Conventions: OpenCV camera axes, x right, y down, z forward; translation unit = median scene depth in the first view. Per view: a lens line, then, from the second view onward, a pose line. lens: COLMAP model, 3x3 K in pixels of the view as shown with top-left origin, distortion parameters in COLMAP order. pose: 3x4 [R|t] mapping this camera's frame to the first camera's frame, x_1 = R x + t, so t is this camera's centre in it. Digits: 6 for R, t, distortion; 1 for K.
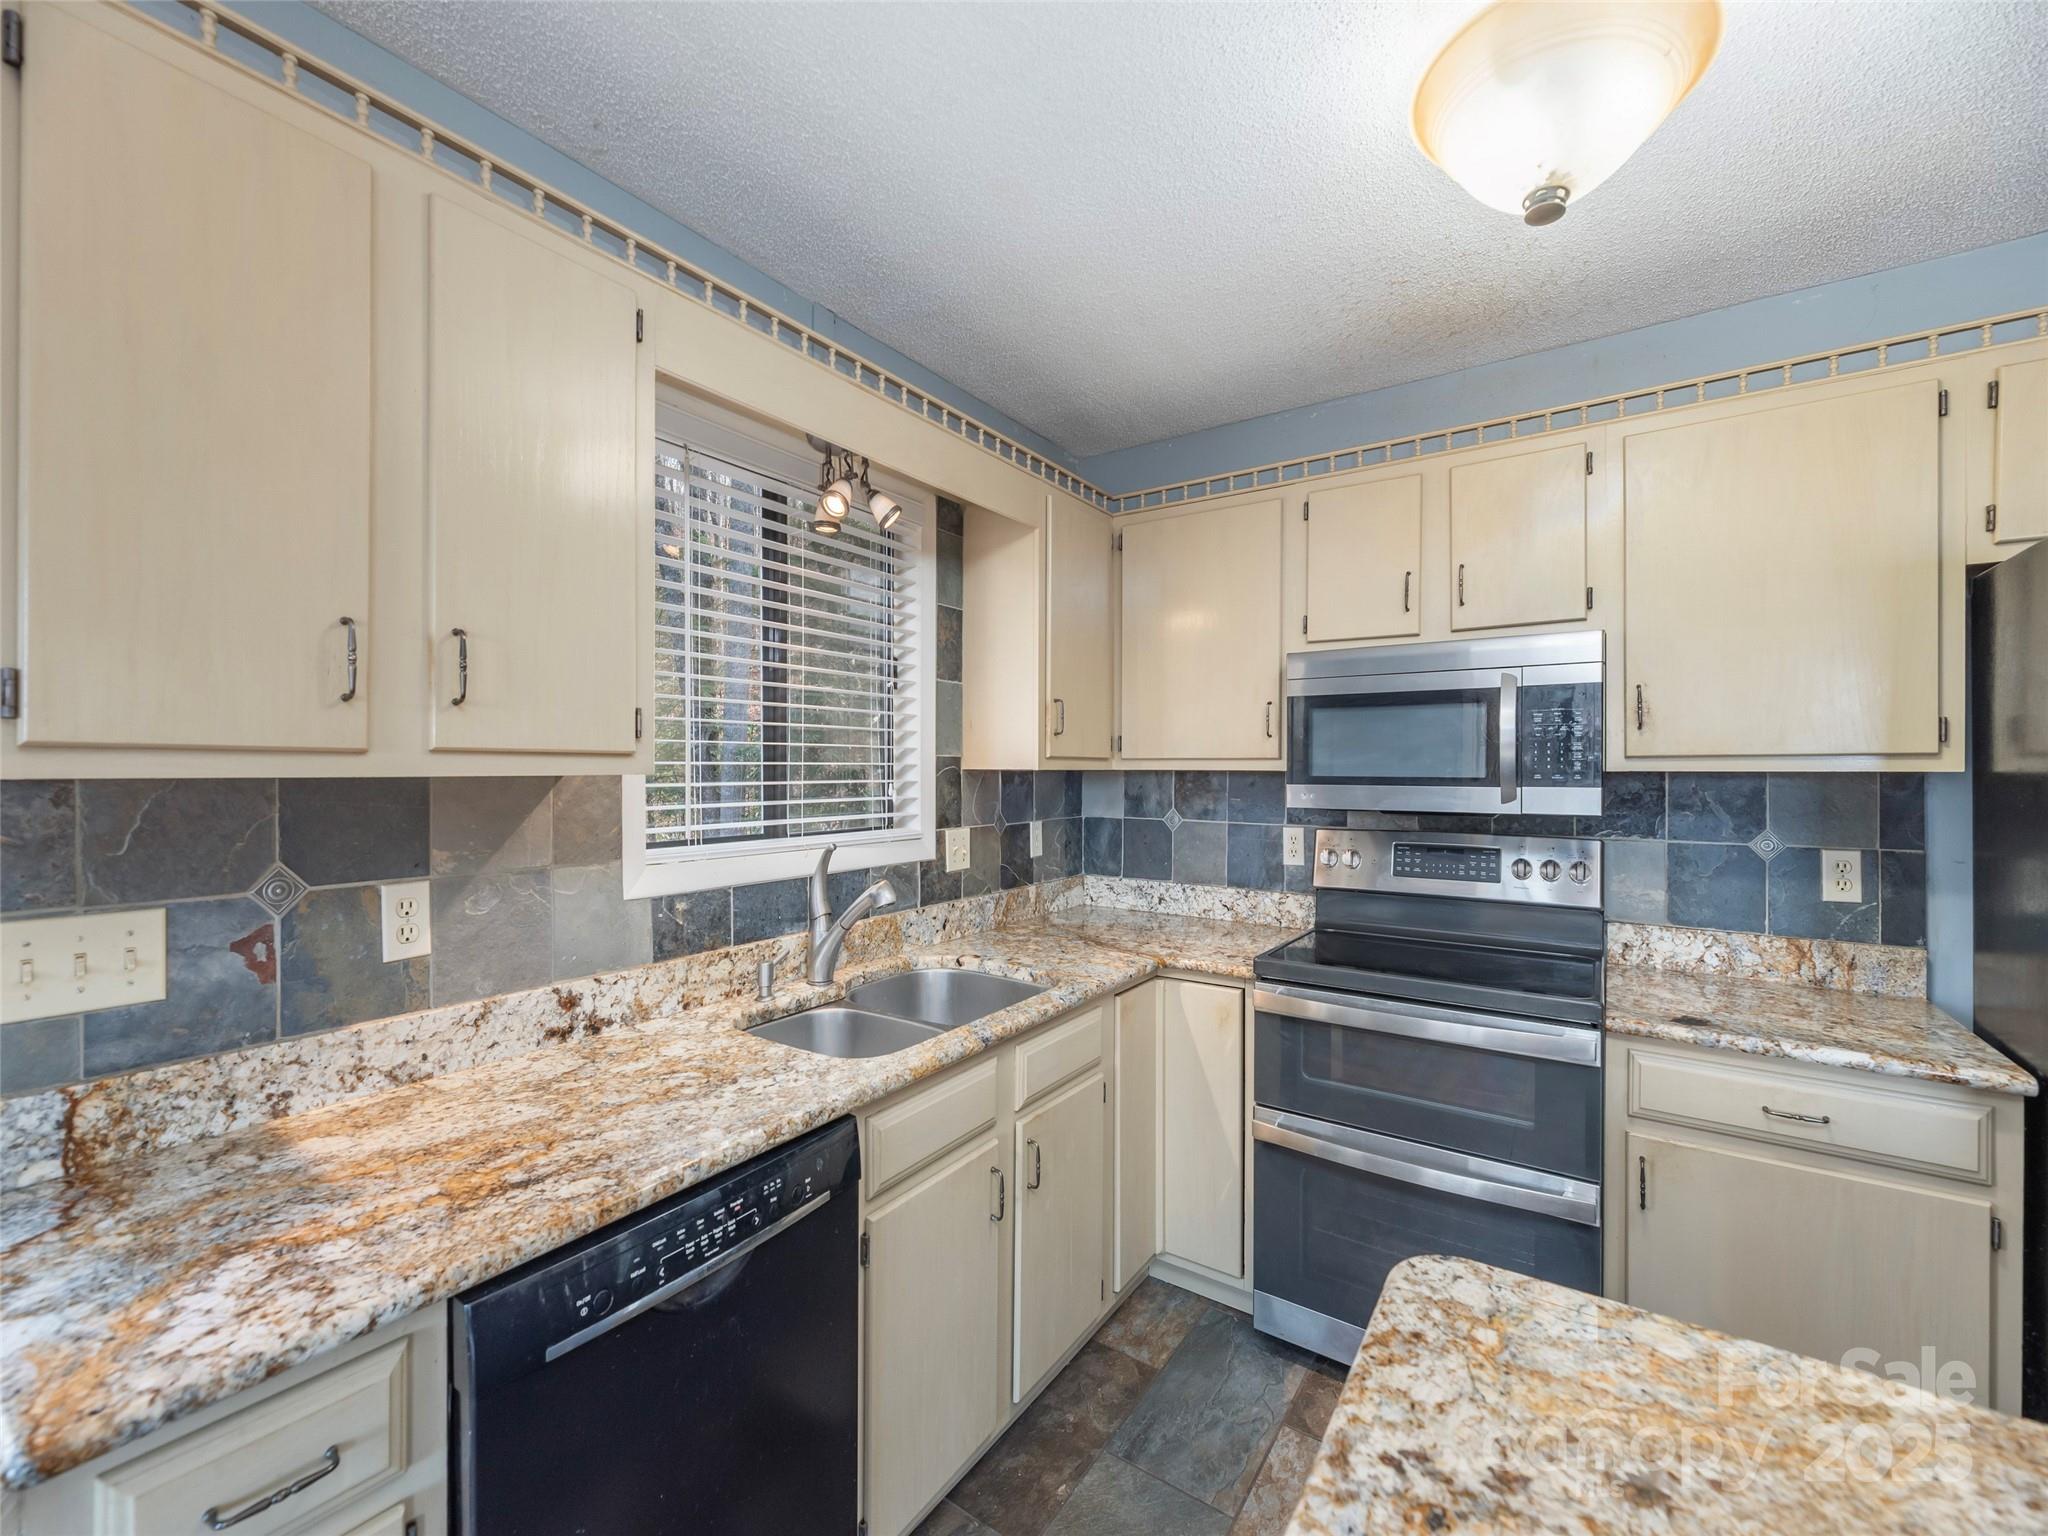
lens RADIAL K [[842.8, 0, 1020.8], [0, 842.8, 764.2], [0, 0, 1]] dist [-0.001650, -0.000027]
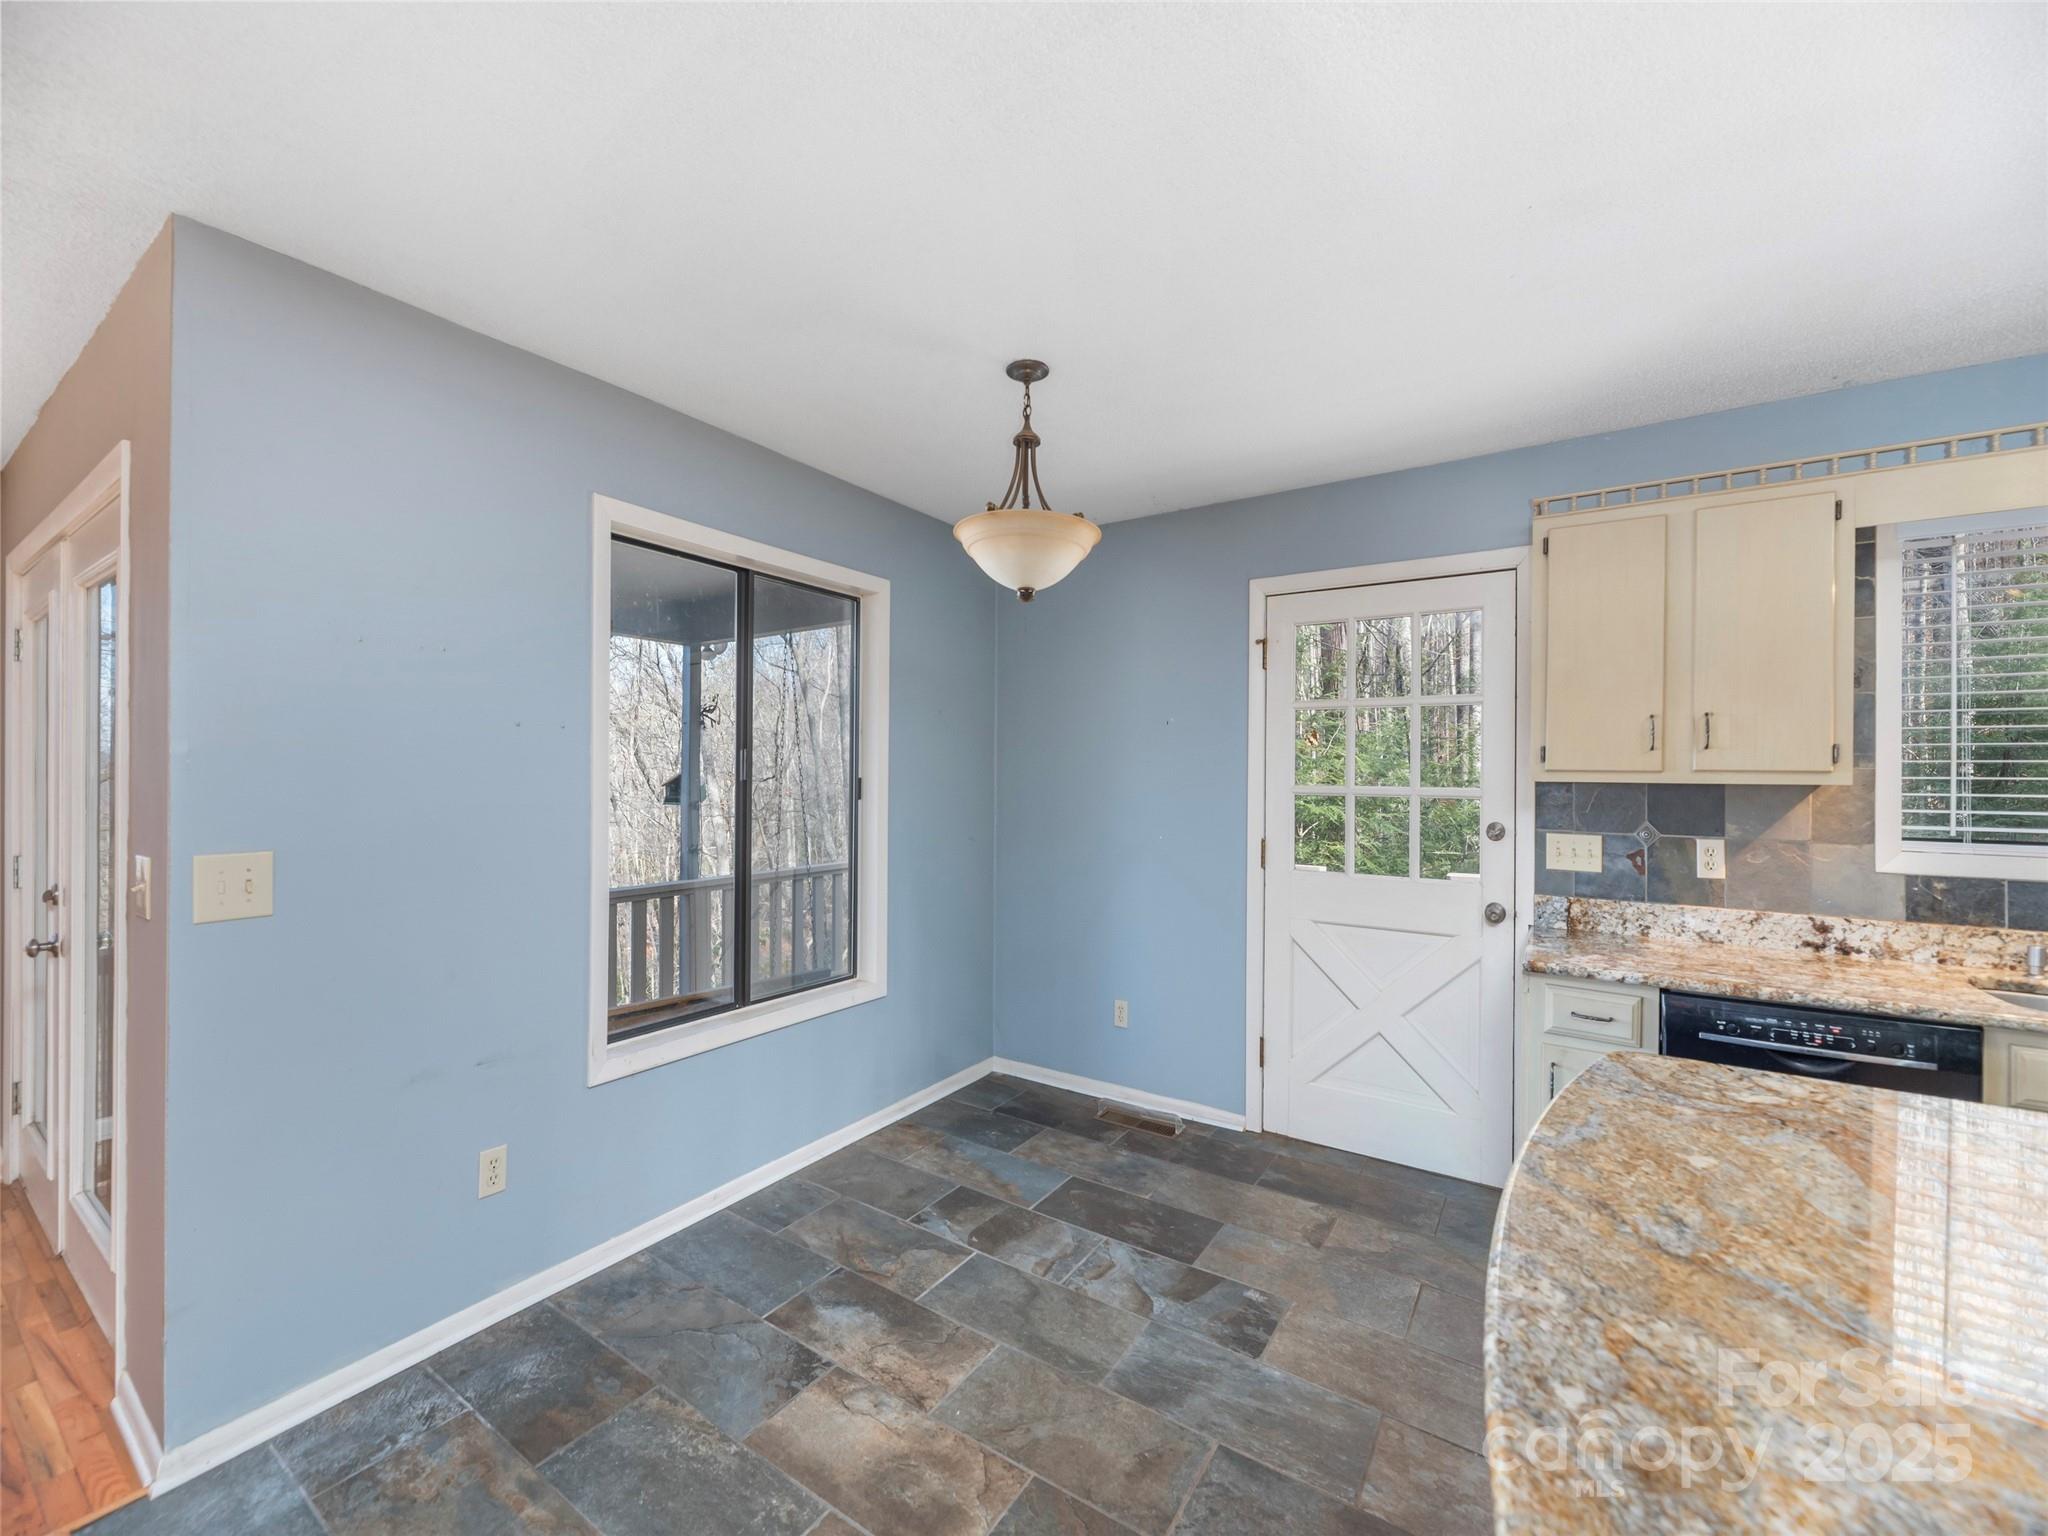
lens RADIAL K [[825.5, 0, 1019.0], [0, 825.5, 772.8], [0, 0, 1]] dist [-0.002007, -0.000640]
pose [[0.013454, -0.001628, -0.999908, 0.824148], [-0.006626, 0.999977, -0.001718, 0.002110], [0.999888, 0.006649, 0.013443, -0.442720]]
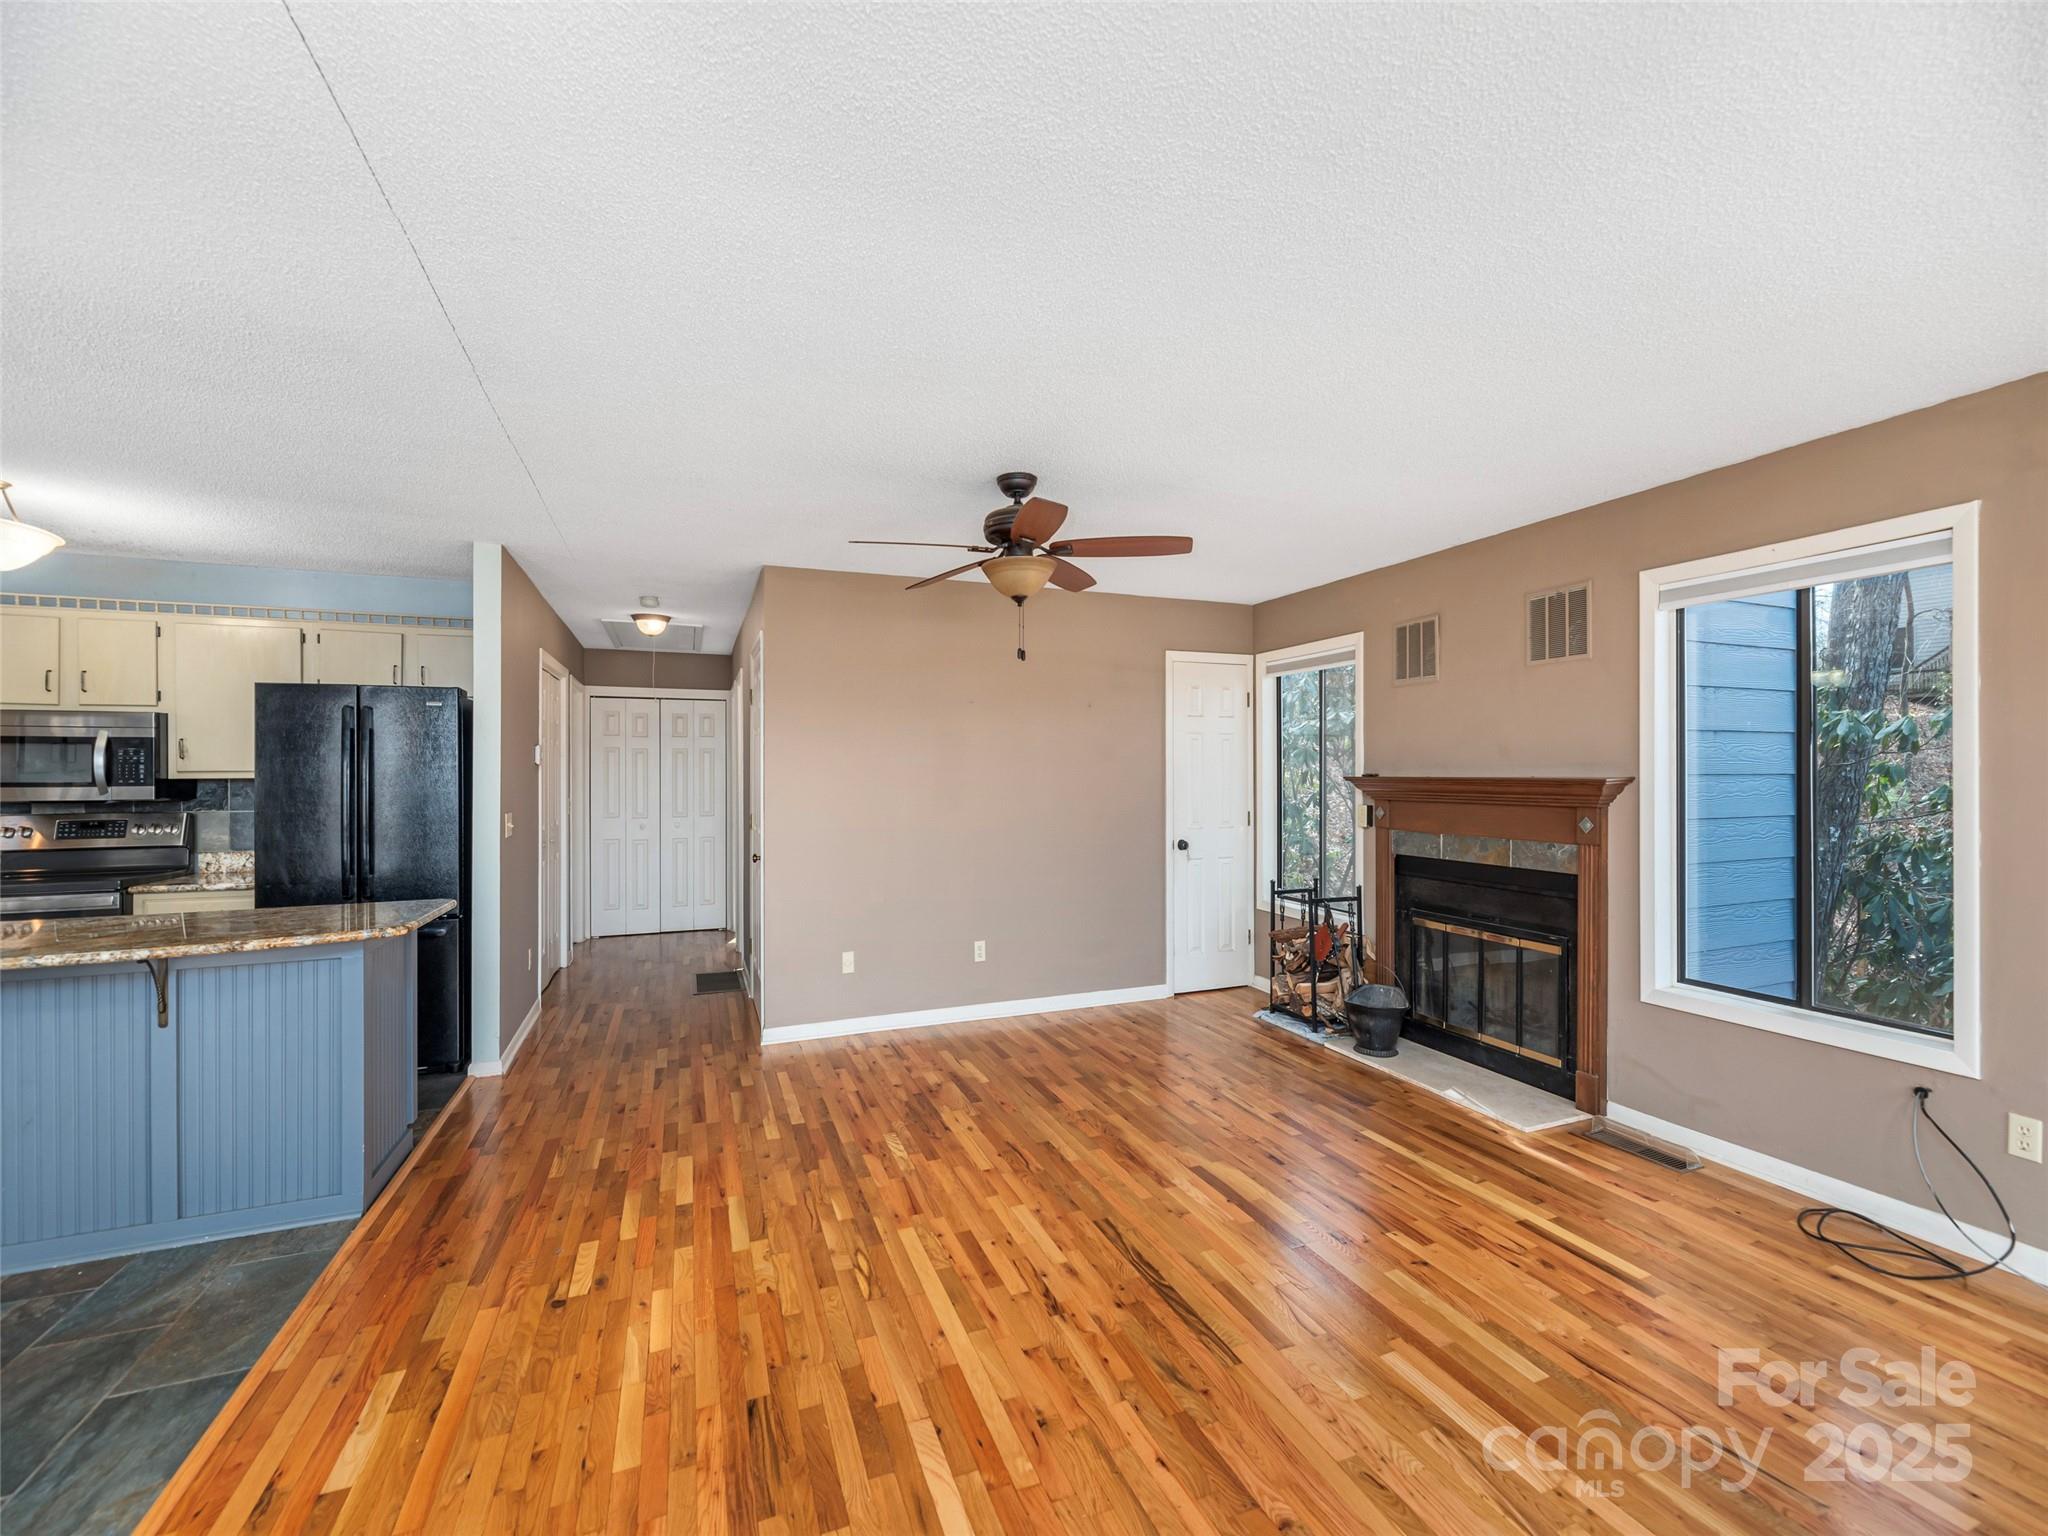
lens RADIAL K [[843.4, 0, 1018.3], [0, 843.4, 771.4], [0, 0, 1]] dist [-0.001933, 0.000008]
pose [[0.559966, 0.000156, 0.828515, 0.145729], [0.003514, 0.999991, -0.002563, 0.003721], [-0.828508, 0.004347, 0.559960, -2.090509]]
